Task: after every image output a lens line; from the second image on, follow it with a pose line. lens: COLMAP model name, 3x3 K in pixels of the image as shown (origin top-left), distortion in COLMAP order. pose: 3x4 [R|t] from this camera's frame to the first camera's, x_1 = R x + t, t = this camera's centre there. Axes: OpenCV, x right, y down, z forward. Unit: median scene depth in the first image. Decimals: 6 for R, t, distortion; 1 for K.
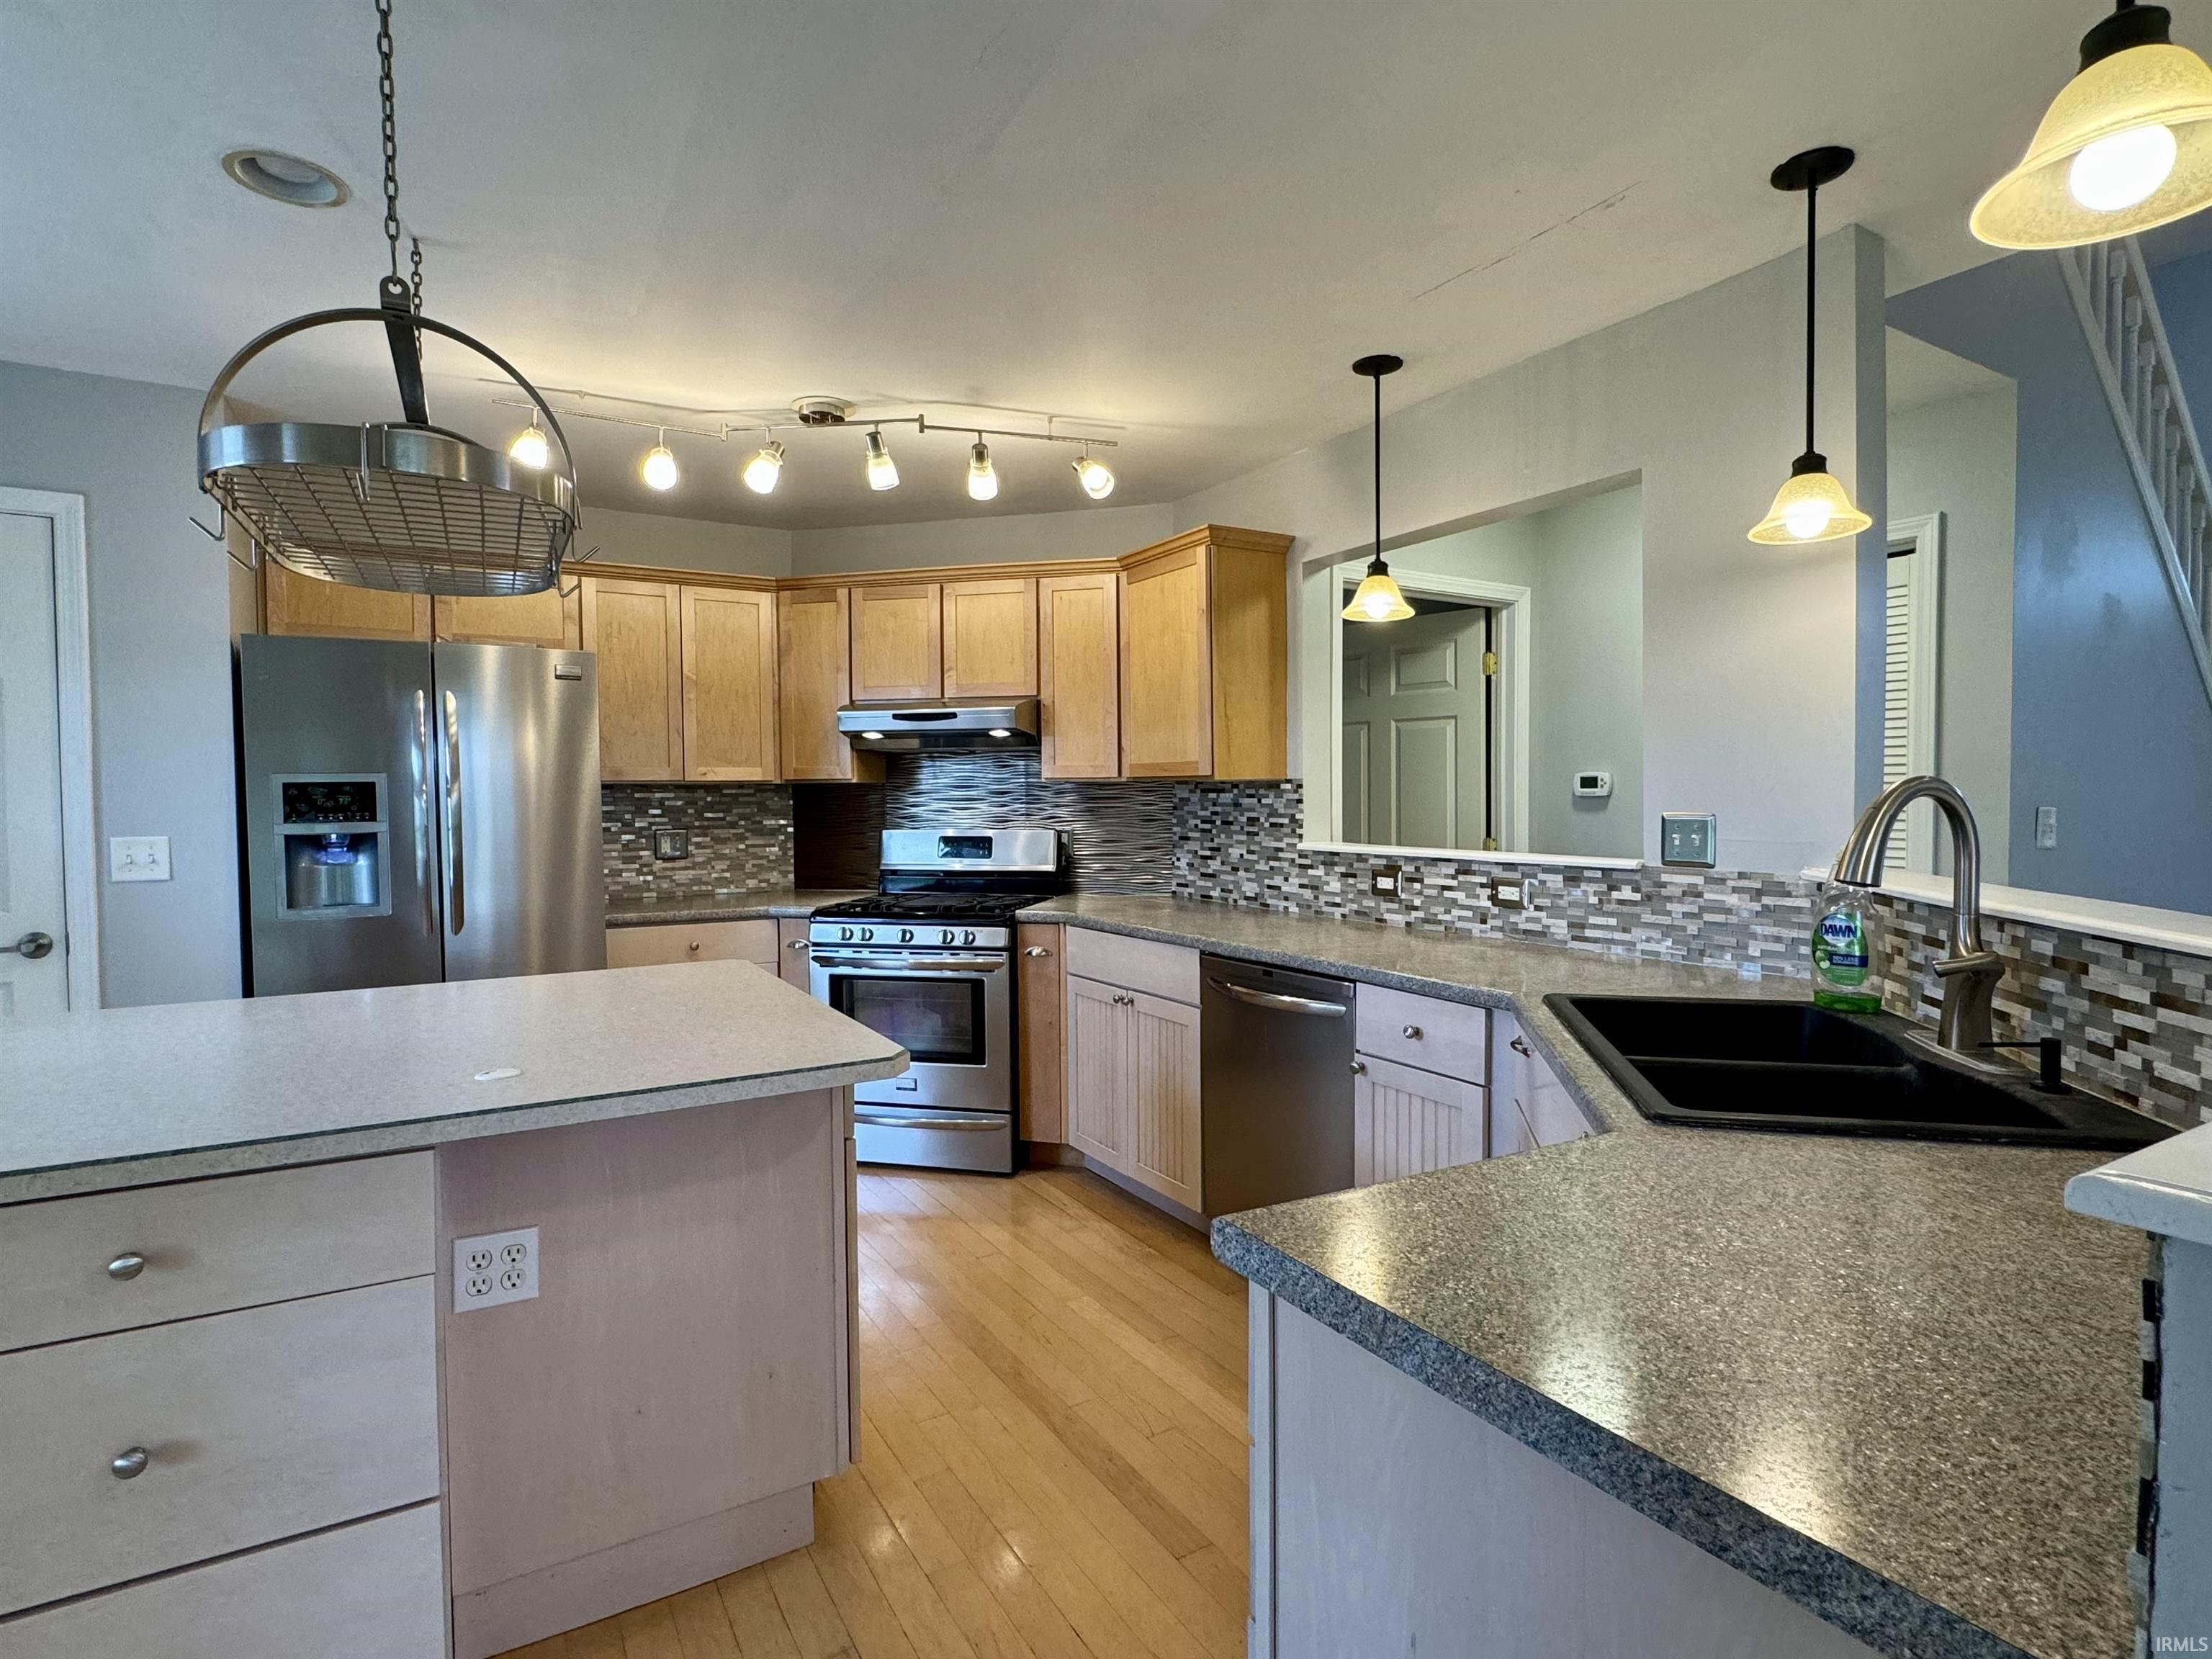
lens RADIAL K [[1096.1, 0, 1098.9], [0, 1096.1, 830.9], [0, 0, 1]] dist [-0.000722, -0.000335]
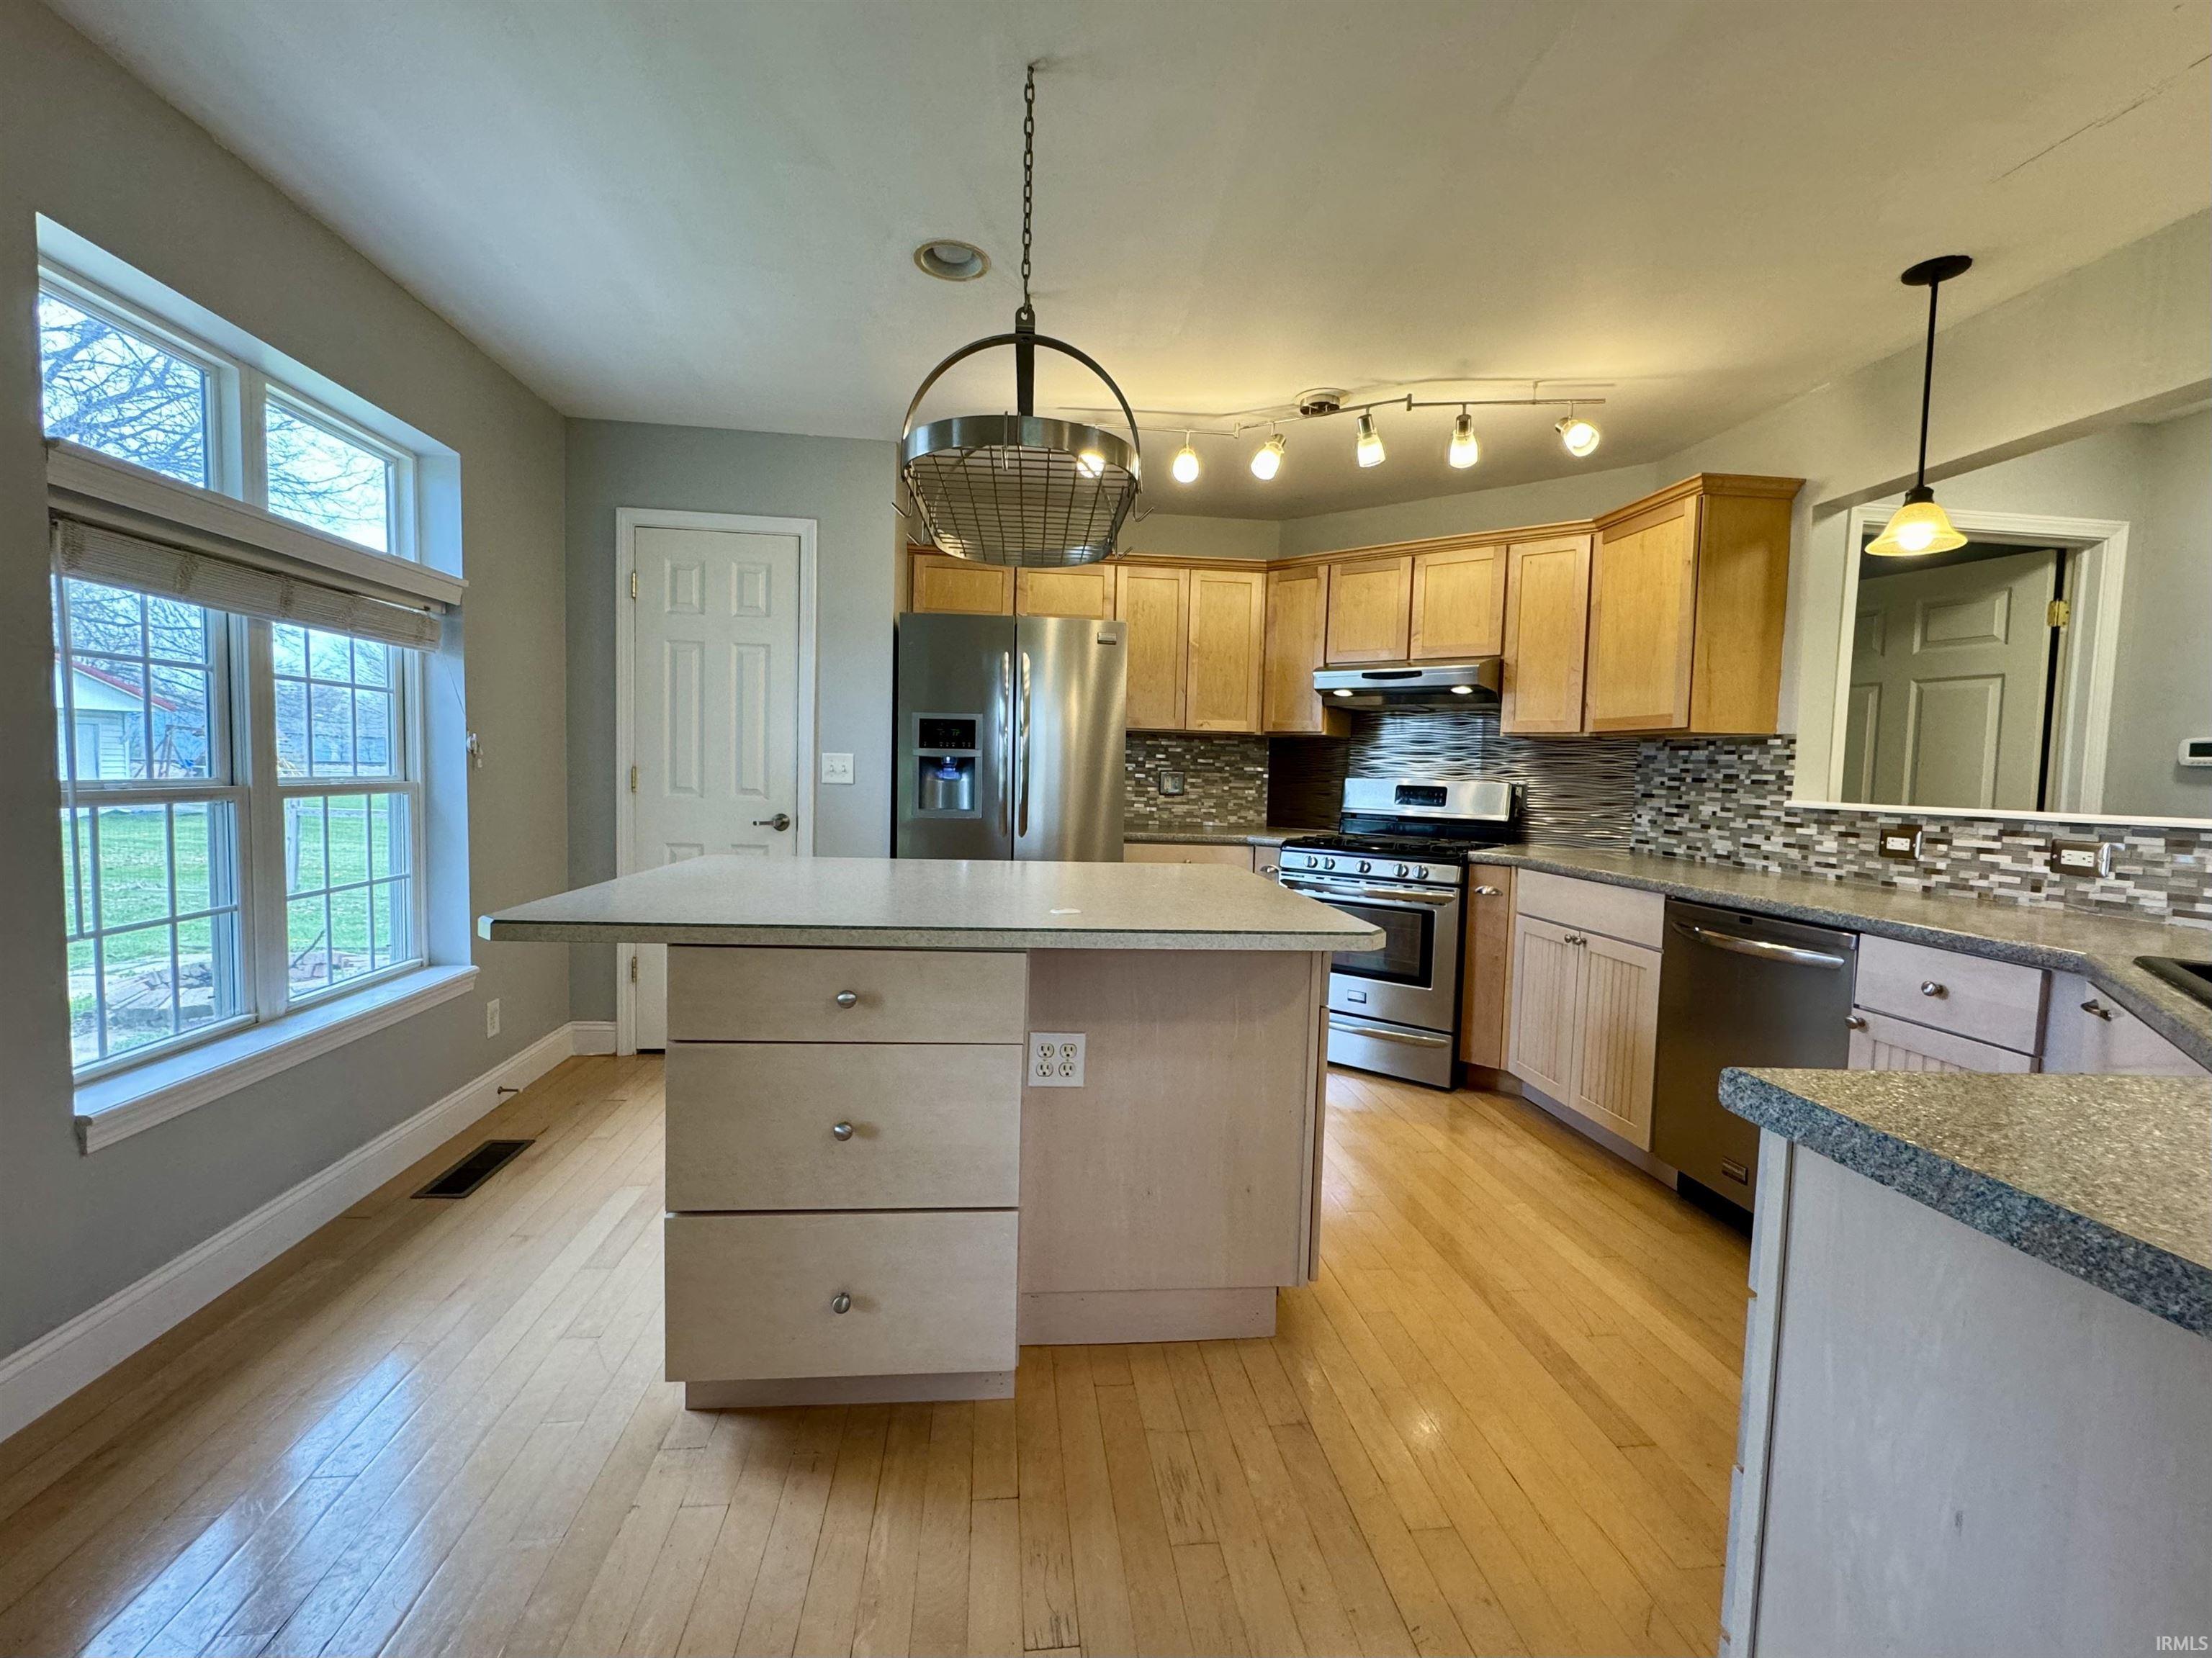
lens RADIAL K [[948.9, 0, 1106.0], [0, 948.9, 829.0], [0, 0, 1]] dist [-0.001296, -0.000322]
pose [[0.909857, 0.059139, -0.410685, -0.018775], [-0.048487, 0.998163, 0.036315, 0.035716], [0.412079, -0.013128, 0.911054, -0.008000]]
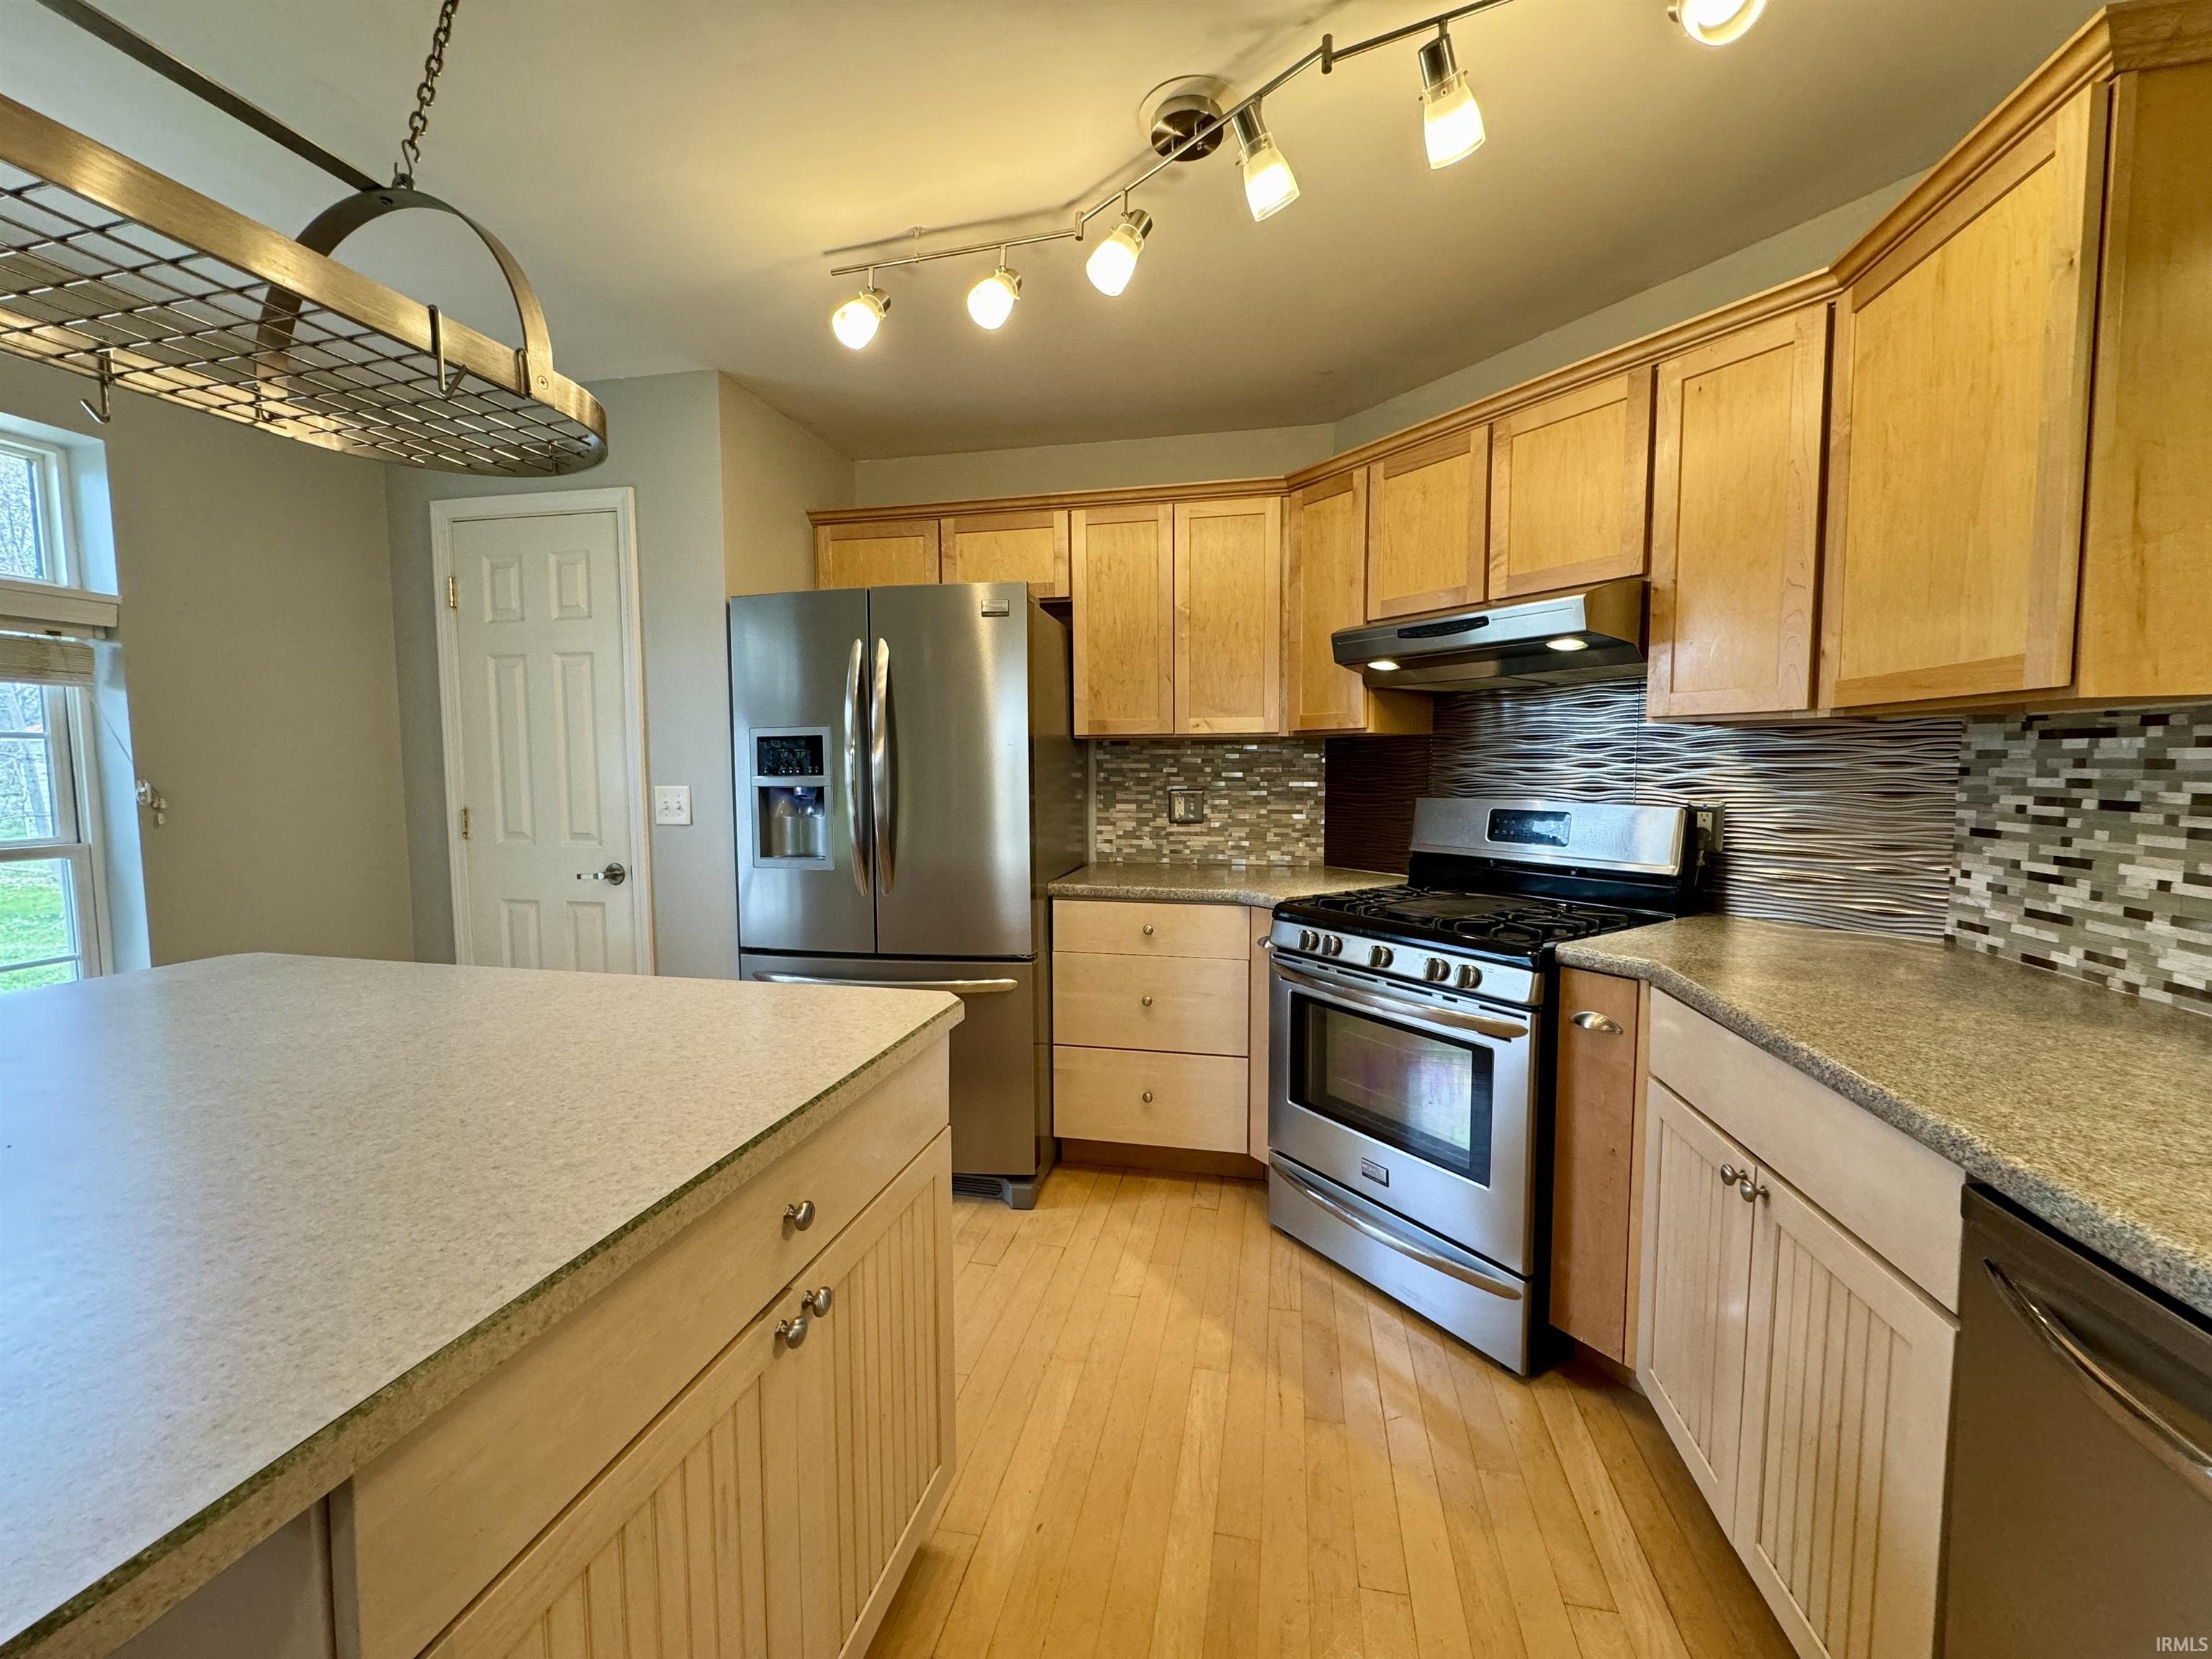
lens RADIAL K [[876.0, 0, 1106.0], [0, 876.0, 829.5], [0, 0, 1]] dist [-0.002518, -0.000345]
pose [[0.734617, 0.054470, -0.676292, 0.063091], [-0.023923, 0.998232, 0.054414, -0.007984], [0.678060, -0.023795, 0.734621, 0.529303]]
